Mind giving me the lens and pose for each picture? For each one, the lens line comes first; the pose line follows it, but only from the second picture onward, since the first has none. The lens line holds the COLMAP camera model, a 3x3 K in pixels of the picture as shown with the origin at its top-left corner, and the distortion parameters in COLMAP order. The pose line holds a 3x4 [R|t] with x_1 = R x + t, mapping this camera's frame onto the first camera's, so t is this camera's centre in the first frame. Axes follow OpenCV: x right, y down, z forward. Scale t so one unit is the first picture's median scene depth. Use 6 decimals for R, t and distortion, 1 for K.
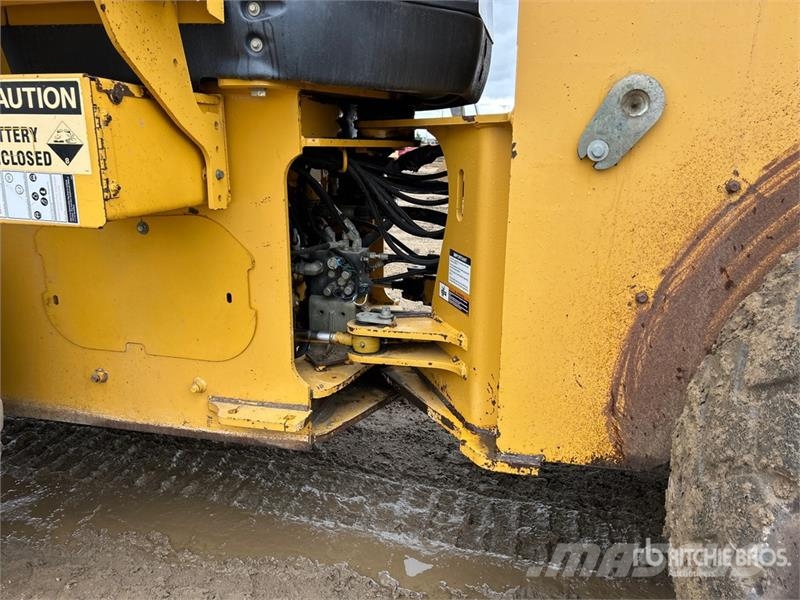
lens RADIAL K [[621.9, 0, 400.0], [0, 621.9, 300.0], [0, 0, 1]] dist [0.003946, 0.000510]
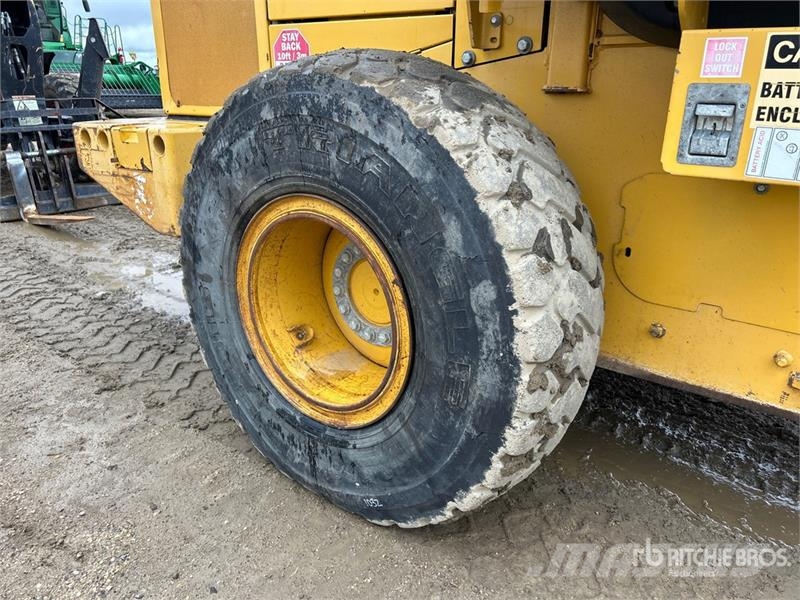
lens RADIAL K [[605.3, 0, 391.0], [0, 605.3, 297.3], [0, 0, 1]] dist [0.097107, -0.159591]
pose [[0.909168, 0.135791, -0.393667, -0.667811], [-0.105364, 0.989592, 0.098012, 0.021394], [0.402879, -0.047631, 0.914013, -0.111345]]
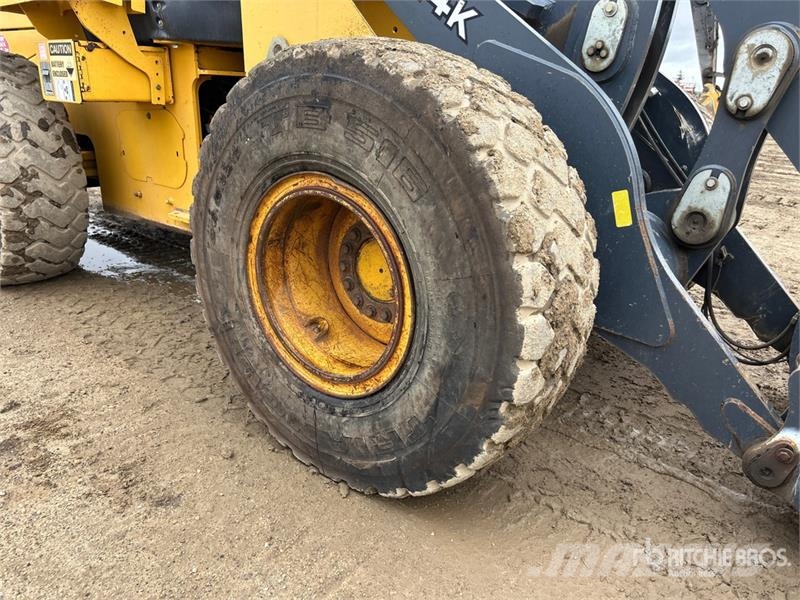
lens RADIAL K [[605.3, 0, 391.0], [0, 605.3, 297.3], [0, 0, 1]] dist [0.097107, -0.159591]
pose [[0.880732, 0.183203, -0.436747, 1.505836], [-0.149748, 0.982566, 0.110182, 0.152437], [0.449318, -0.031639, 0.892811, -0.518553]]
